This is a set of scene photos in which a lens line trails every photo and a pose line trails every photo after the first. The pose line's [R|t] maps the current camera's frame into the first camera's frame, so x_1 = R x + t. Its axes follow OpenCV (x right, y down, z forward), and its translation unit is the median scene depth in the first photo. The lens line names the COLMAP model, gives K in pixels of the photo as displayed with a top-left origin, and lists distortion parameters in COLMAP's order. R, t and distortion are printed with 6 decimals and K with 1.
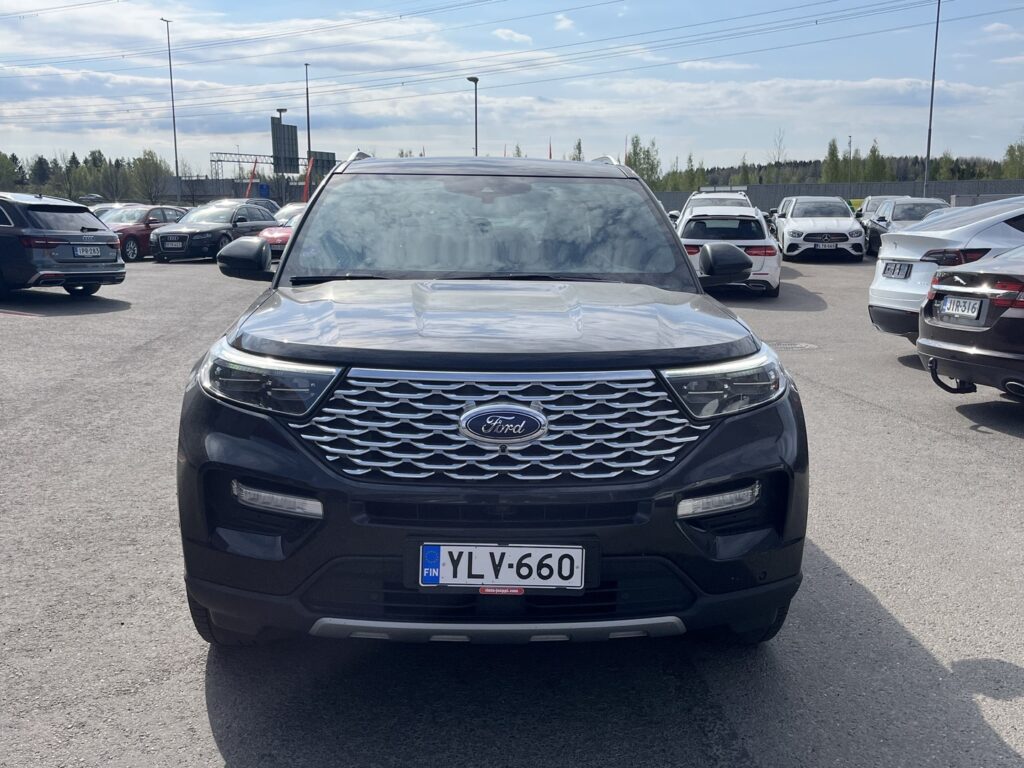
lens RADIAL K [[1101.2, 0, 512.0], [0, 1101.2, 384.0], [0, 0, 1]] dist [0.038369, 0.013805]
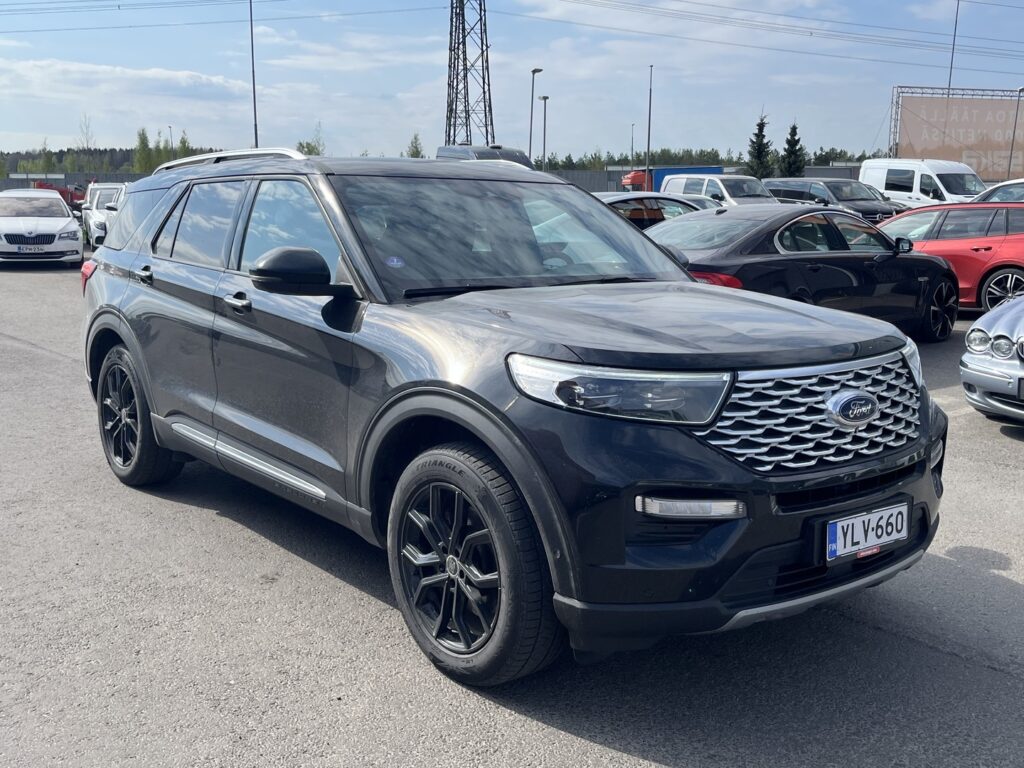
lens RADIAL K [[1101.2, 0, 512.0], [0, 1101.2, 384.0], [0, 0, 1]] dist [0.038369, 0.013805]
pose [[0.797299, -0.097967, 0.595581, -0.934438], [0.092279, 0.994925, 0.040122, -0.064637], [-0.596488, 0.022971, 0.802293, 0.279443]]
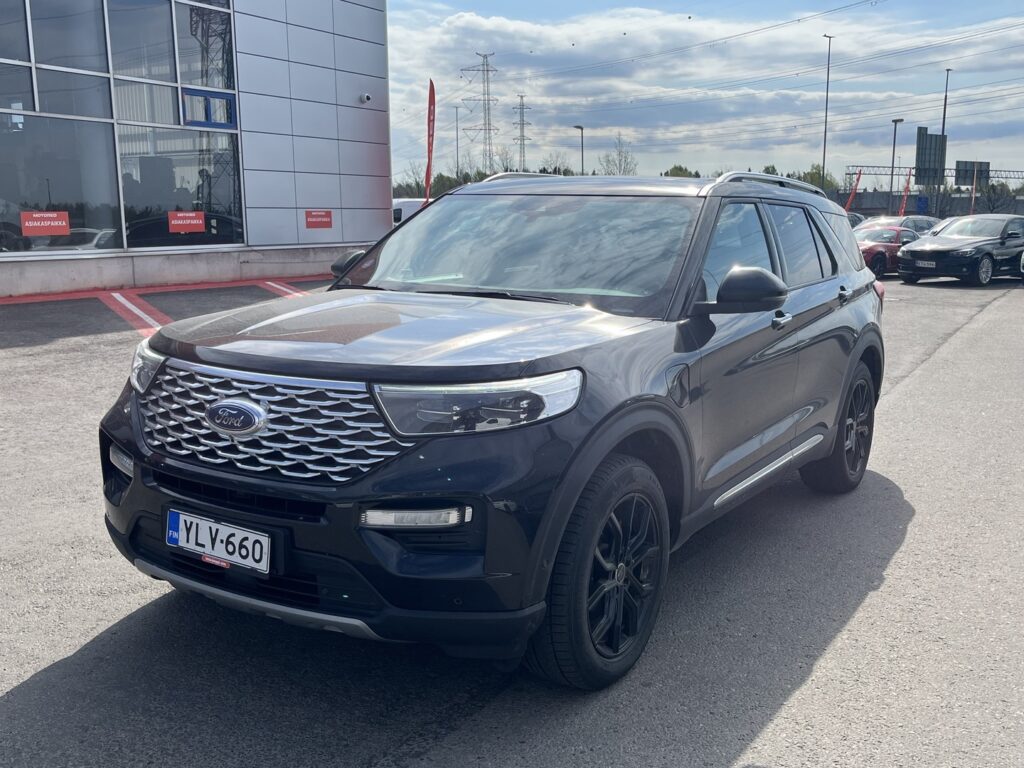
lens RADIAL K [[1101.2, 0, 512.0], [0, 1101.2, 384.0], [0, 0, 1]] dist [0.038369, 0.013805]
pose [[0.820049, 0.094769, -0.564392, 0.833134], [-0.100917, 0.994686, 0.020391, -0.047531], [0.563325, 0.040235, 0.825255, 0.211964]]
